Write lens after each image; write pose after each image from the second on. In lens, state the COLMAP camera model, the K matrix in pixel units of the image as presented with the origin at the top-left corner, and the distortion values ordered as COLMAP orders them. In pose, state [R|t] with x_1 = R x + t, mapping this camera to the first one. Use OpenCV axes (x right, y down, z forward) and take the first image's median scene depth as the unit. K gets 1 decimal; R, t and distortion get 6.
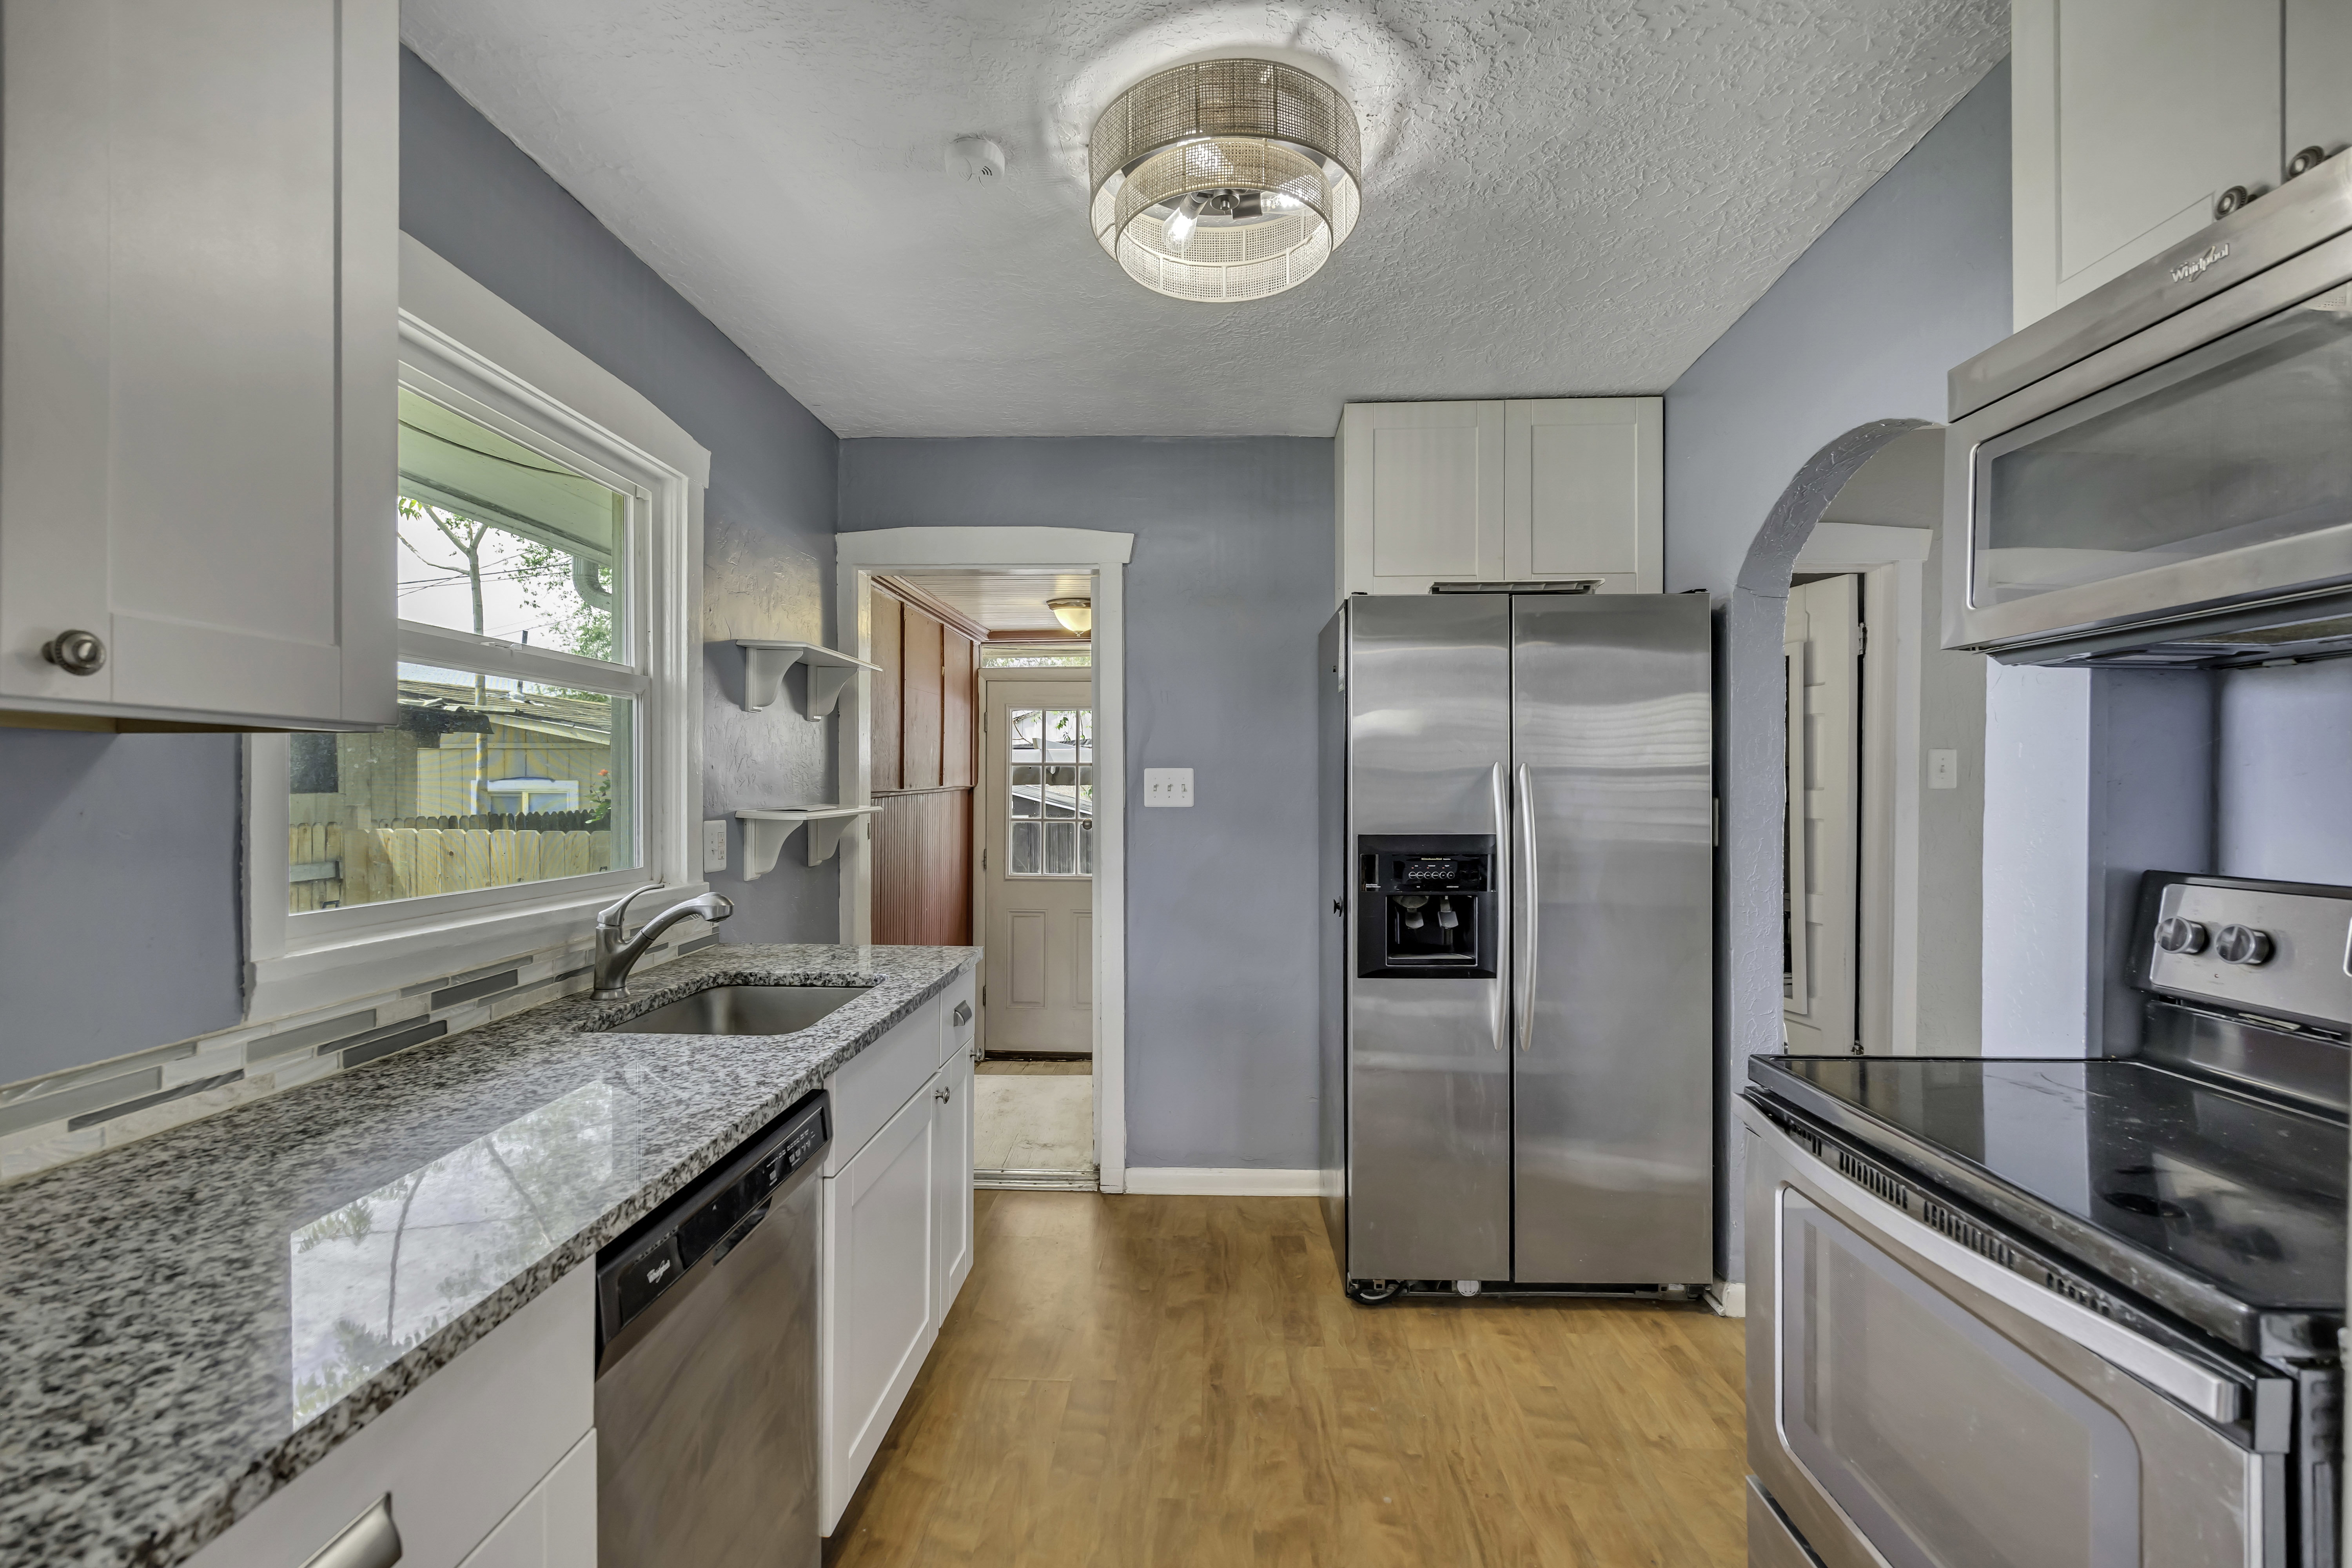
lens RADIAL K [[1006.9, 0, 1181.8], [0, 1006.9, 775.5], [0, 0, 1]] dist [-0.008587, 0.000752]
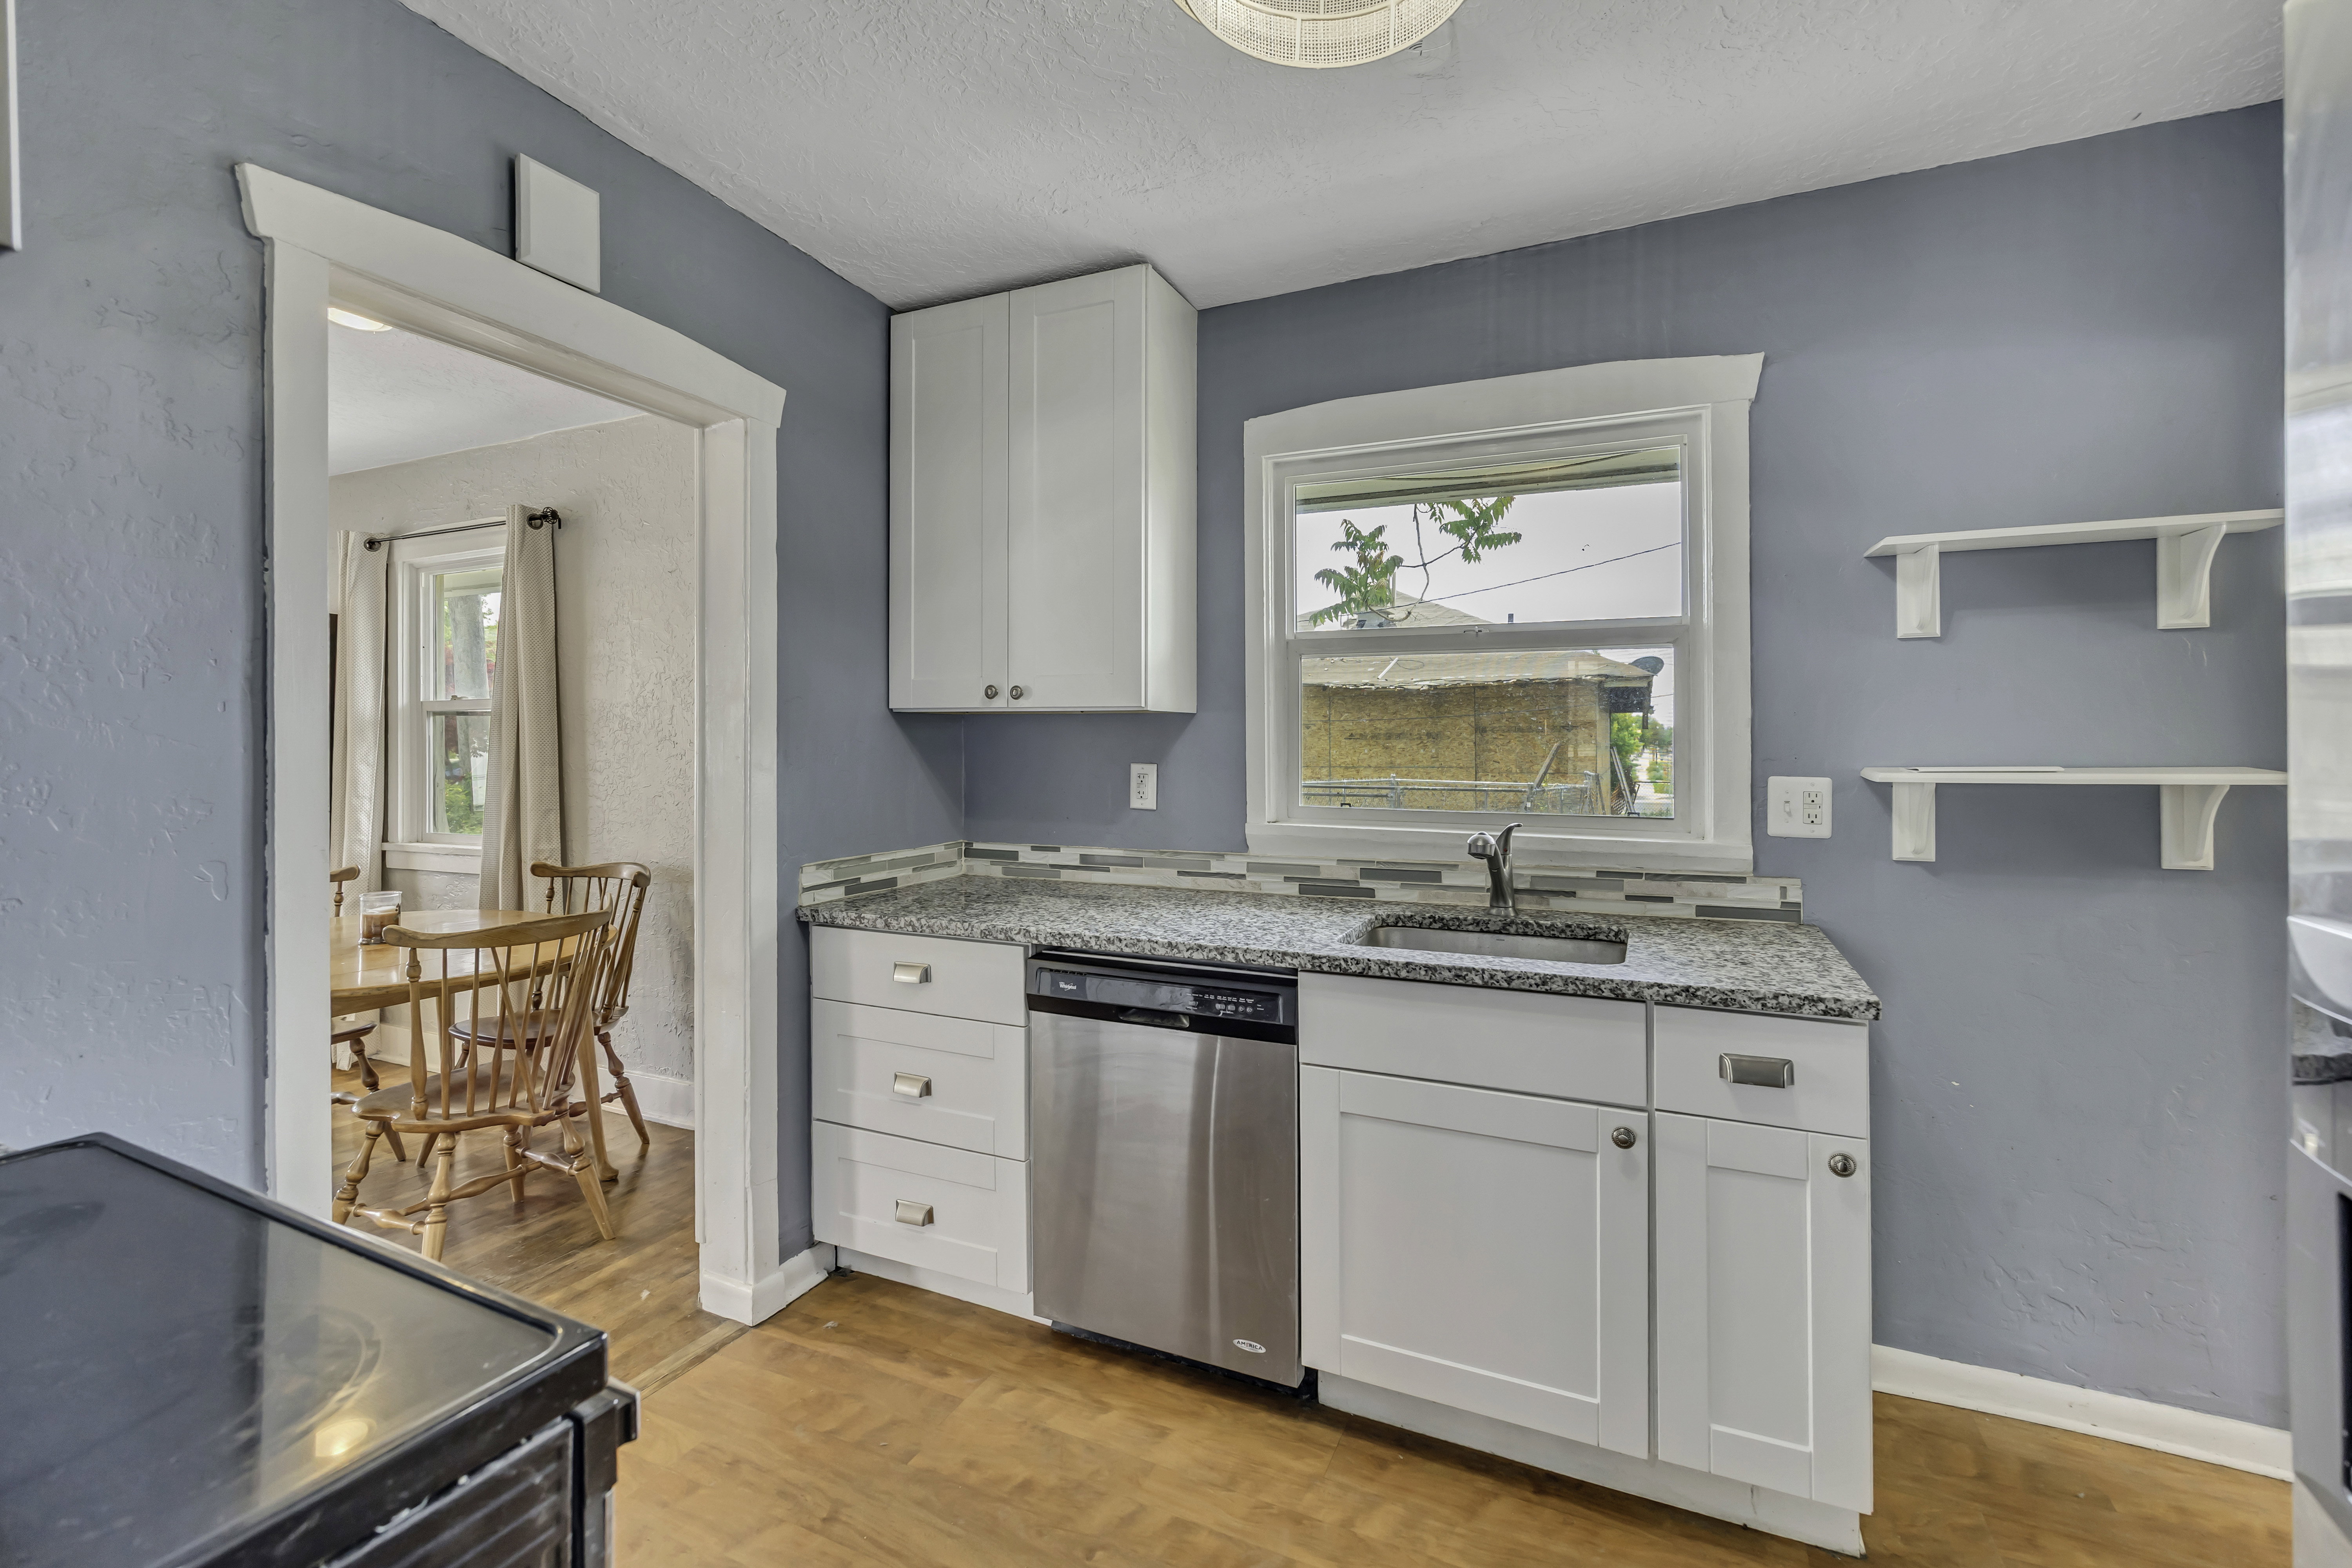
lens RADIAL K [[1006.9, 0, 1178.2], [0, 1006.9, 741.1], [0, 0, 1]] dist [-0.008587, 0.000752]
pose [[-0.380022, -0.004798, -0.924965, 0.847726], [0.005102, 0.999960, -0.007284, 0.029569], [0.924964, -0.007487, -0.379982, 1.383952]]
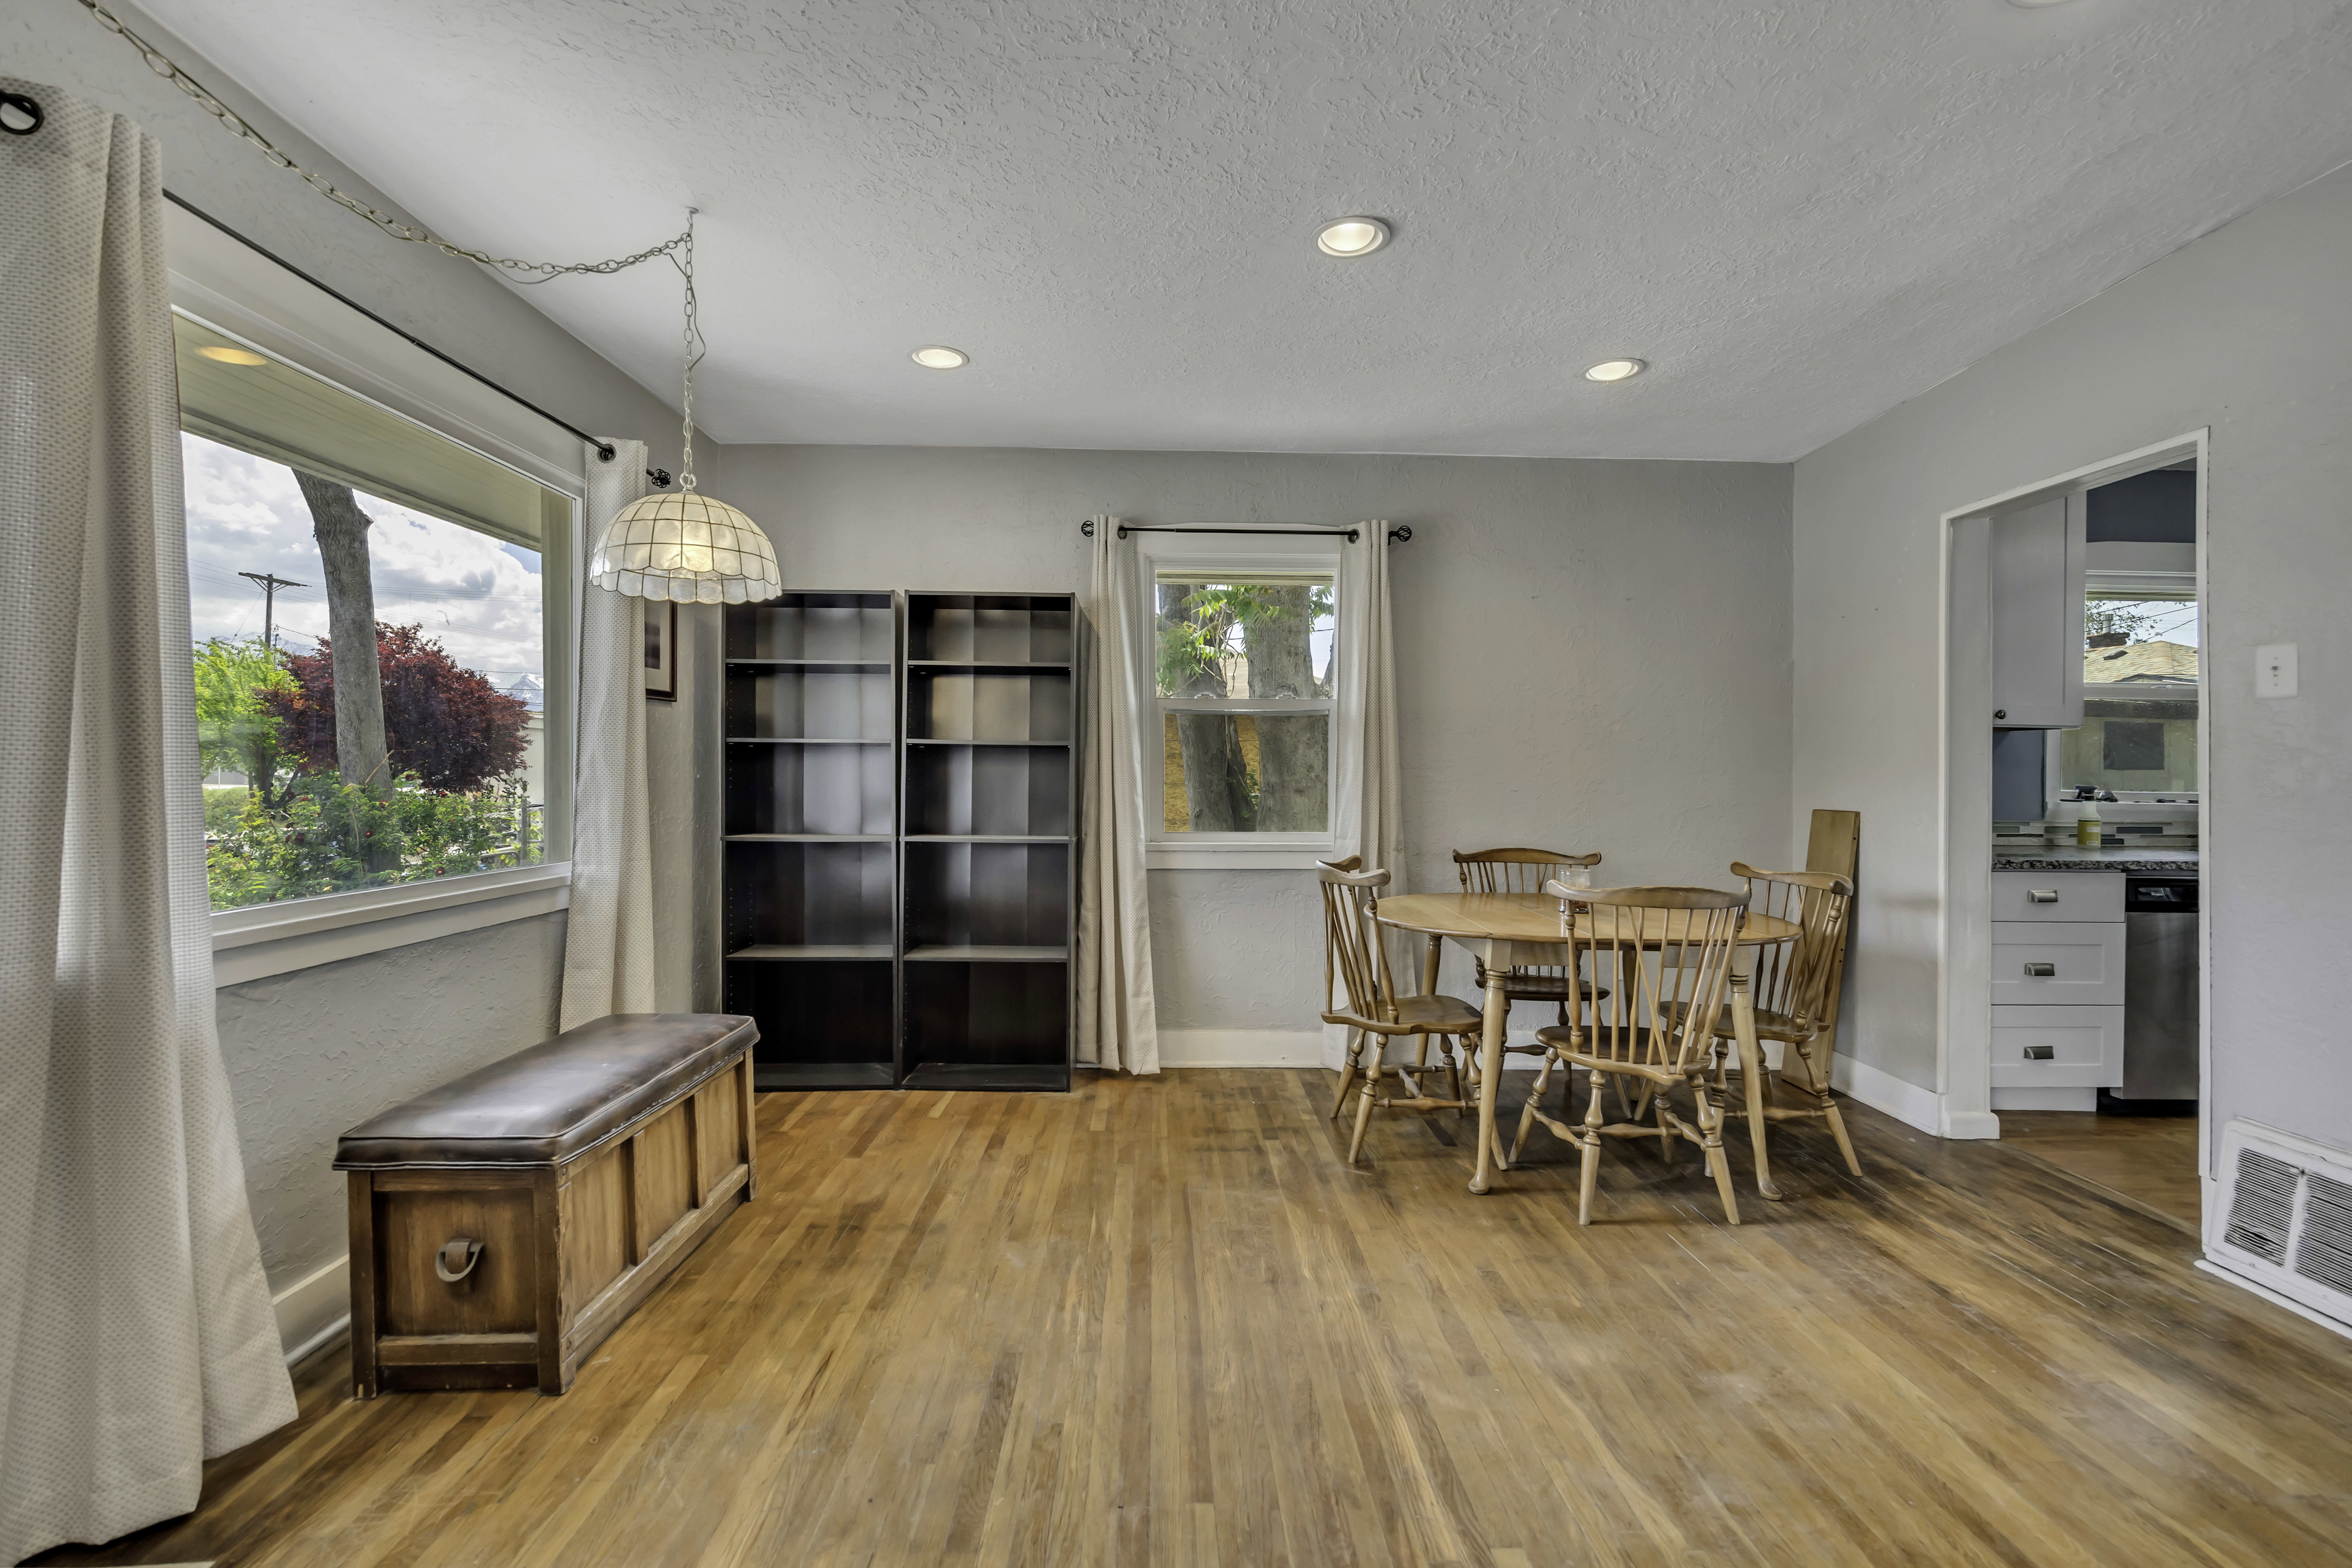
lens RADIAL K [[1006.9, 0, 1174.5], [0, 1006.9, 778.2], [0, 0, 1]] dist [-0.008587, 0.000752]
pose [[0.054904, 0.009190, -0.998449, 1.783644], [-0.004725, 0.999949, 0.008944, 0.080935], [0.998480, 0.004227, 0.054945, -1.657030]]
